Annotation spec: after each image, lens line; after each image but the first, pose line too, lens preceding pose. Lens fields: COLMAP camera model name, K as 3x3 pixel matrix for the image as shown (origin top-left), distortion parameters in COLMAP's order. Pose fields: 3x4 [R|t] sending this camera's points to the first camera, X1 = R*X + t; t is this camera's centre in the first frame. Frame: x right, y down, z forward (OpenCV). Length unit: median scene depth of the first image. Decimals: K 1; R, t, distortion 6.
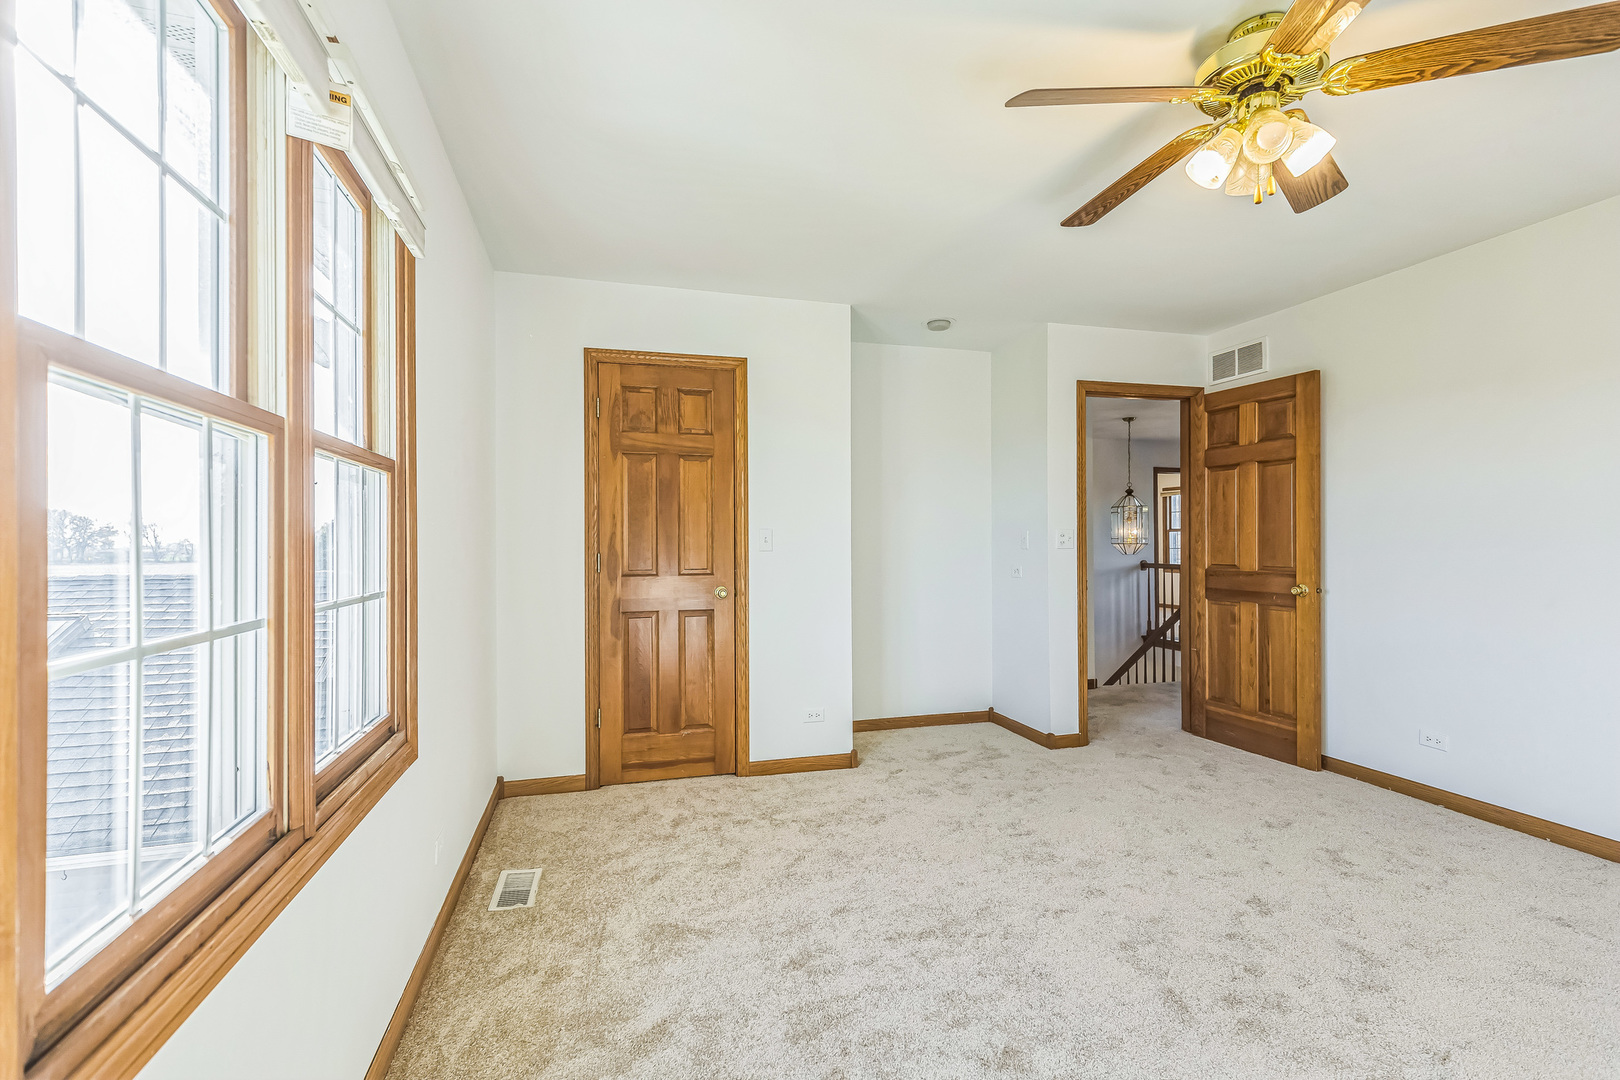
lens RADIAL K [[732.3, 0, 804.5], [0, 732.3, 538.0], [0, 0, 1]] dist [0.011184, -0.001304]
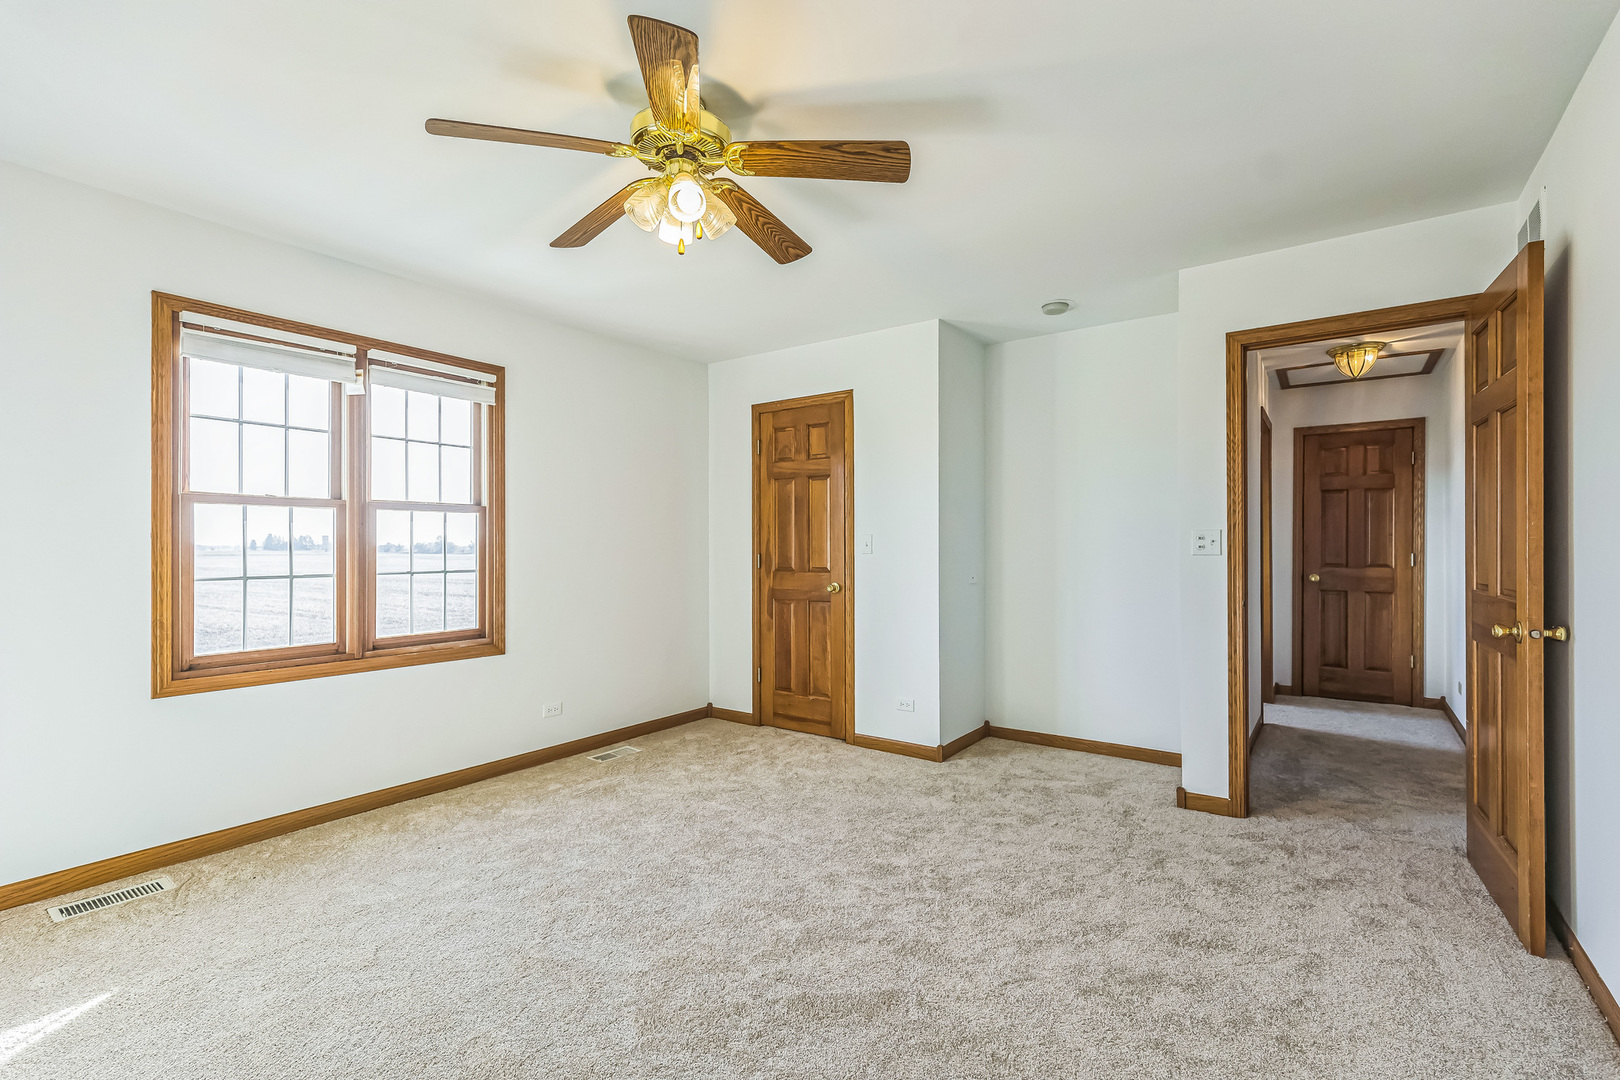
lens RADIAL K [[732.3, 0, 811.3], [0, 732.3, 547.7], [0, 0, 1]] dist [0.011184, -0.001304]
pose [[0.621847, 0.004018, -0.783129, 0.823054], [0.002145, 0.999974, 0.006835, 0.000154], [0.783136, -0.005930, 0.621822, 0.223449]]
